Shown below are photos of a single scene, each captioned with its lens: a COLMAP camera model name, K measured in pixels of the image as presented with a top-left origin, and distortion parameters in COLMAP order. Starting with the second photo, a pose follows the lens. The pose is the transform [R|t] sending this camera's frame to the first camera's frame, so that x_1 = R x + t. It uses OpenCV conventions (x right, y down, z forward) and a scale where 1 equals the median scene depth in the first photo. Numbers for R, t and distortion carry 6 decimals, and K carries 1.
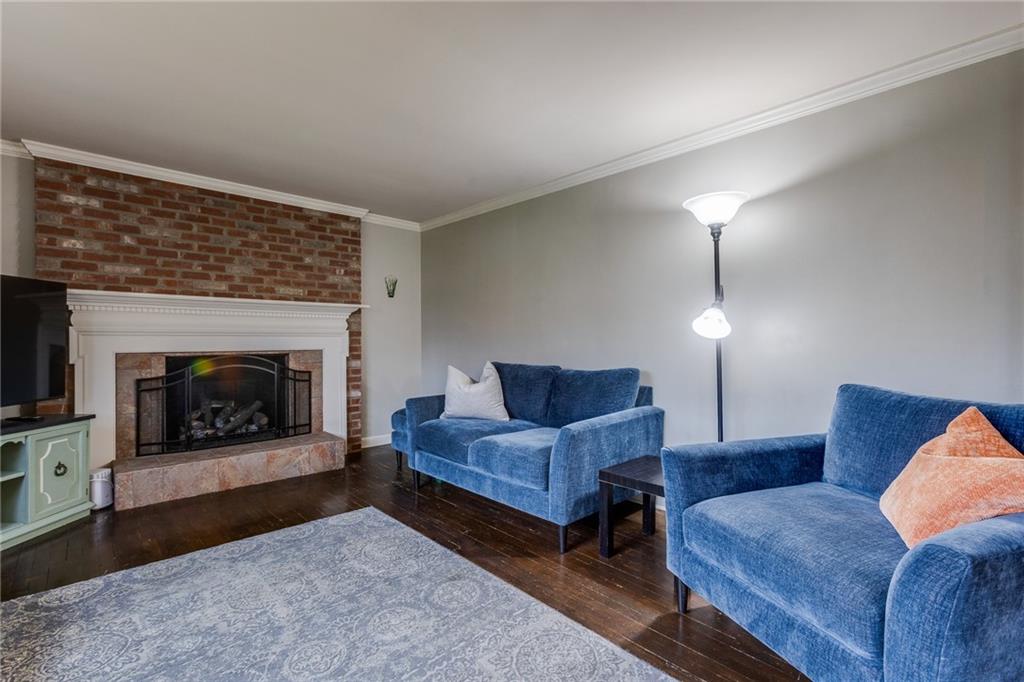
lens RADIAL K [[461.5, 0, 507.5], [0, 461.5, 342.4], [0, 0, 1]] dist [-0.012134, 0.008916]
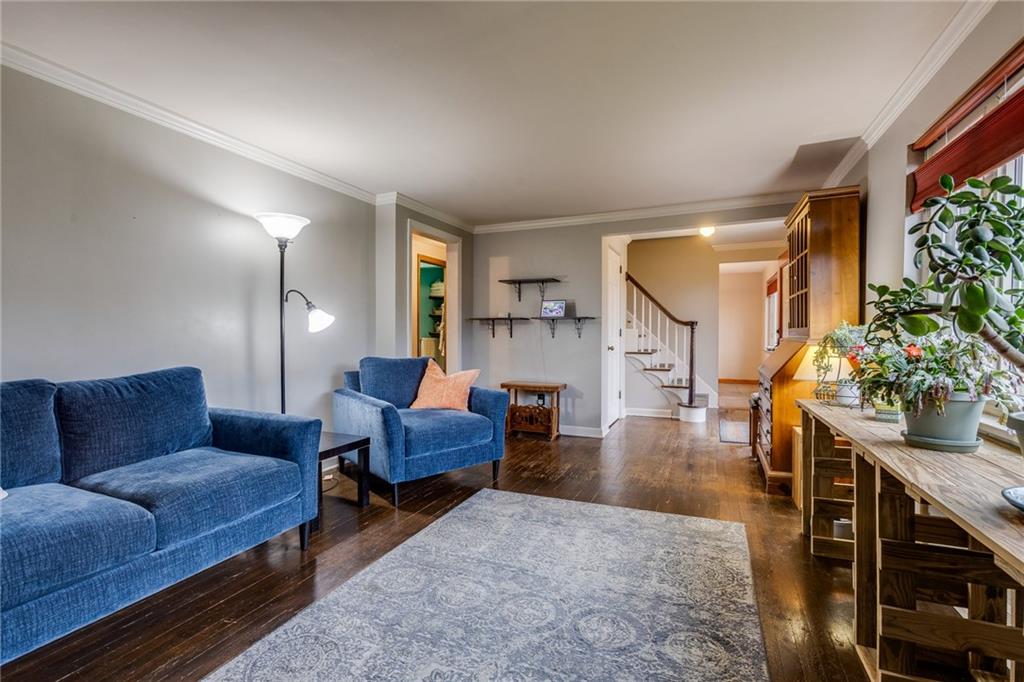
lens RADIAL K [[461.5, 0, 513.7], [0, 461.5, 355.5], [0, 0, 1]] dist [-0.012134, 0.008916]
pose [[-0.405364, -0.042642, 0.913160, -0.744194], [0.008915, 0.998680, 0.050592, -0.002799], [-0.914112, 0.028649, -0.404449, 0.774567]]
